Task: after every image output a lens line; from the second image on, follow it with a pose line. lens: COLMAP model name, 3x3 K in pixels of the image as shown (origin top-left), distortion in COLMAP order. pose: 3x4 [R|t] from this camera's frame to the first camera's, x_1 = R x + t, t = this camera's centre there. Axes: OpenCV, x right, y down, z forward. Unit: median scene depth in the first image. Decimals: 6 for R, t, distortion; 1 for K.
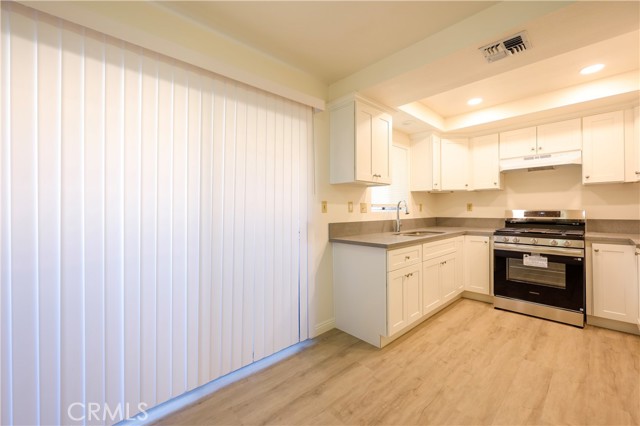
lens RADIAL K [[260.7, 0, 317.5], [0, 260.7, 212.4], [0, 0, 1]] dist [-0.000638, 0.000067]
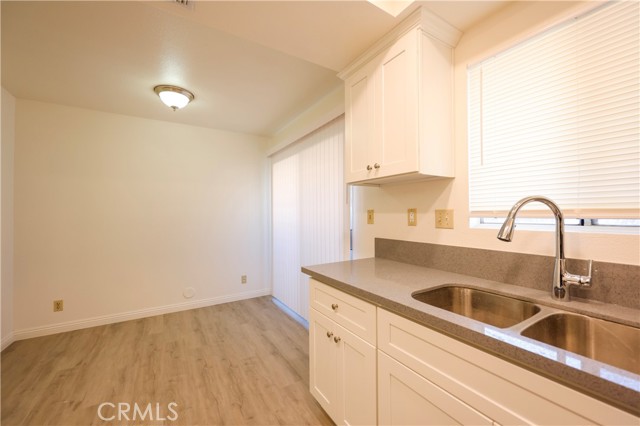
lens RADIAL K [[254.6, 0, 320.0], [0, 254.6, 213.0], [0, 0, 1]] dist [-0.000226, 0.000020]
pose [[-0.199124, 0.003337, -0.979969, 0.765430], [0.000000, 0.999994, 0.003405, -0.032607], [0.979974, 0.000678, -0.199123, 0.908910]]
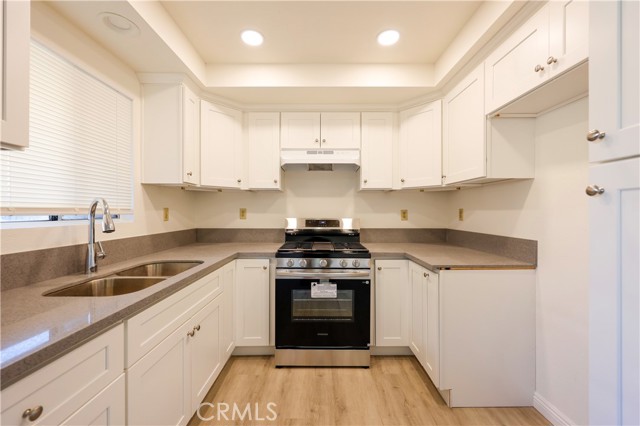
lens RADIAL K [[260.7, 0, 317.5], [0, 260.7, 212.4], [0, 0, 1]] dist [-0.000638, 0.000067]
pose [[0.690372, 0.006834, 0.723422, 0.296238], [-0.001260, 0.999965, -0.008244, -0.024635], [-0.723453, 0.004780, 0.690357, 0.511883]]
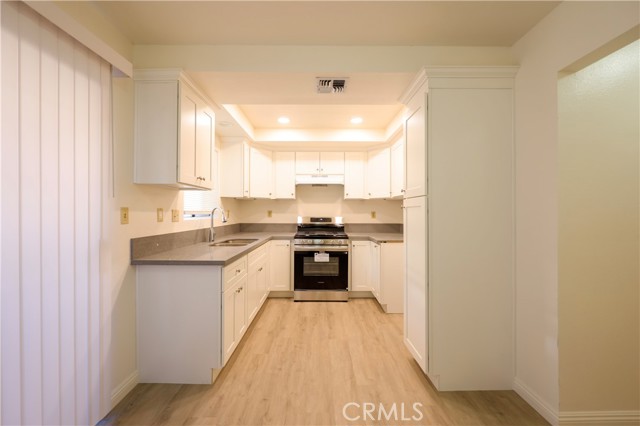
lens RADIAL K [[260.7, 0, 317.5], [0, 260.7, 212.4], [0, 0, 1]] dist [-0.000638, 0.000067]
pose [[0.685550, 0.008643, 0.727975, -0.114498], [-0.002636, 0.999952, -0.009389, -0.022222], [-0.728021, 0.004518, 0.685540, 0.136223]]
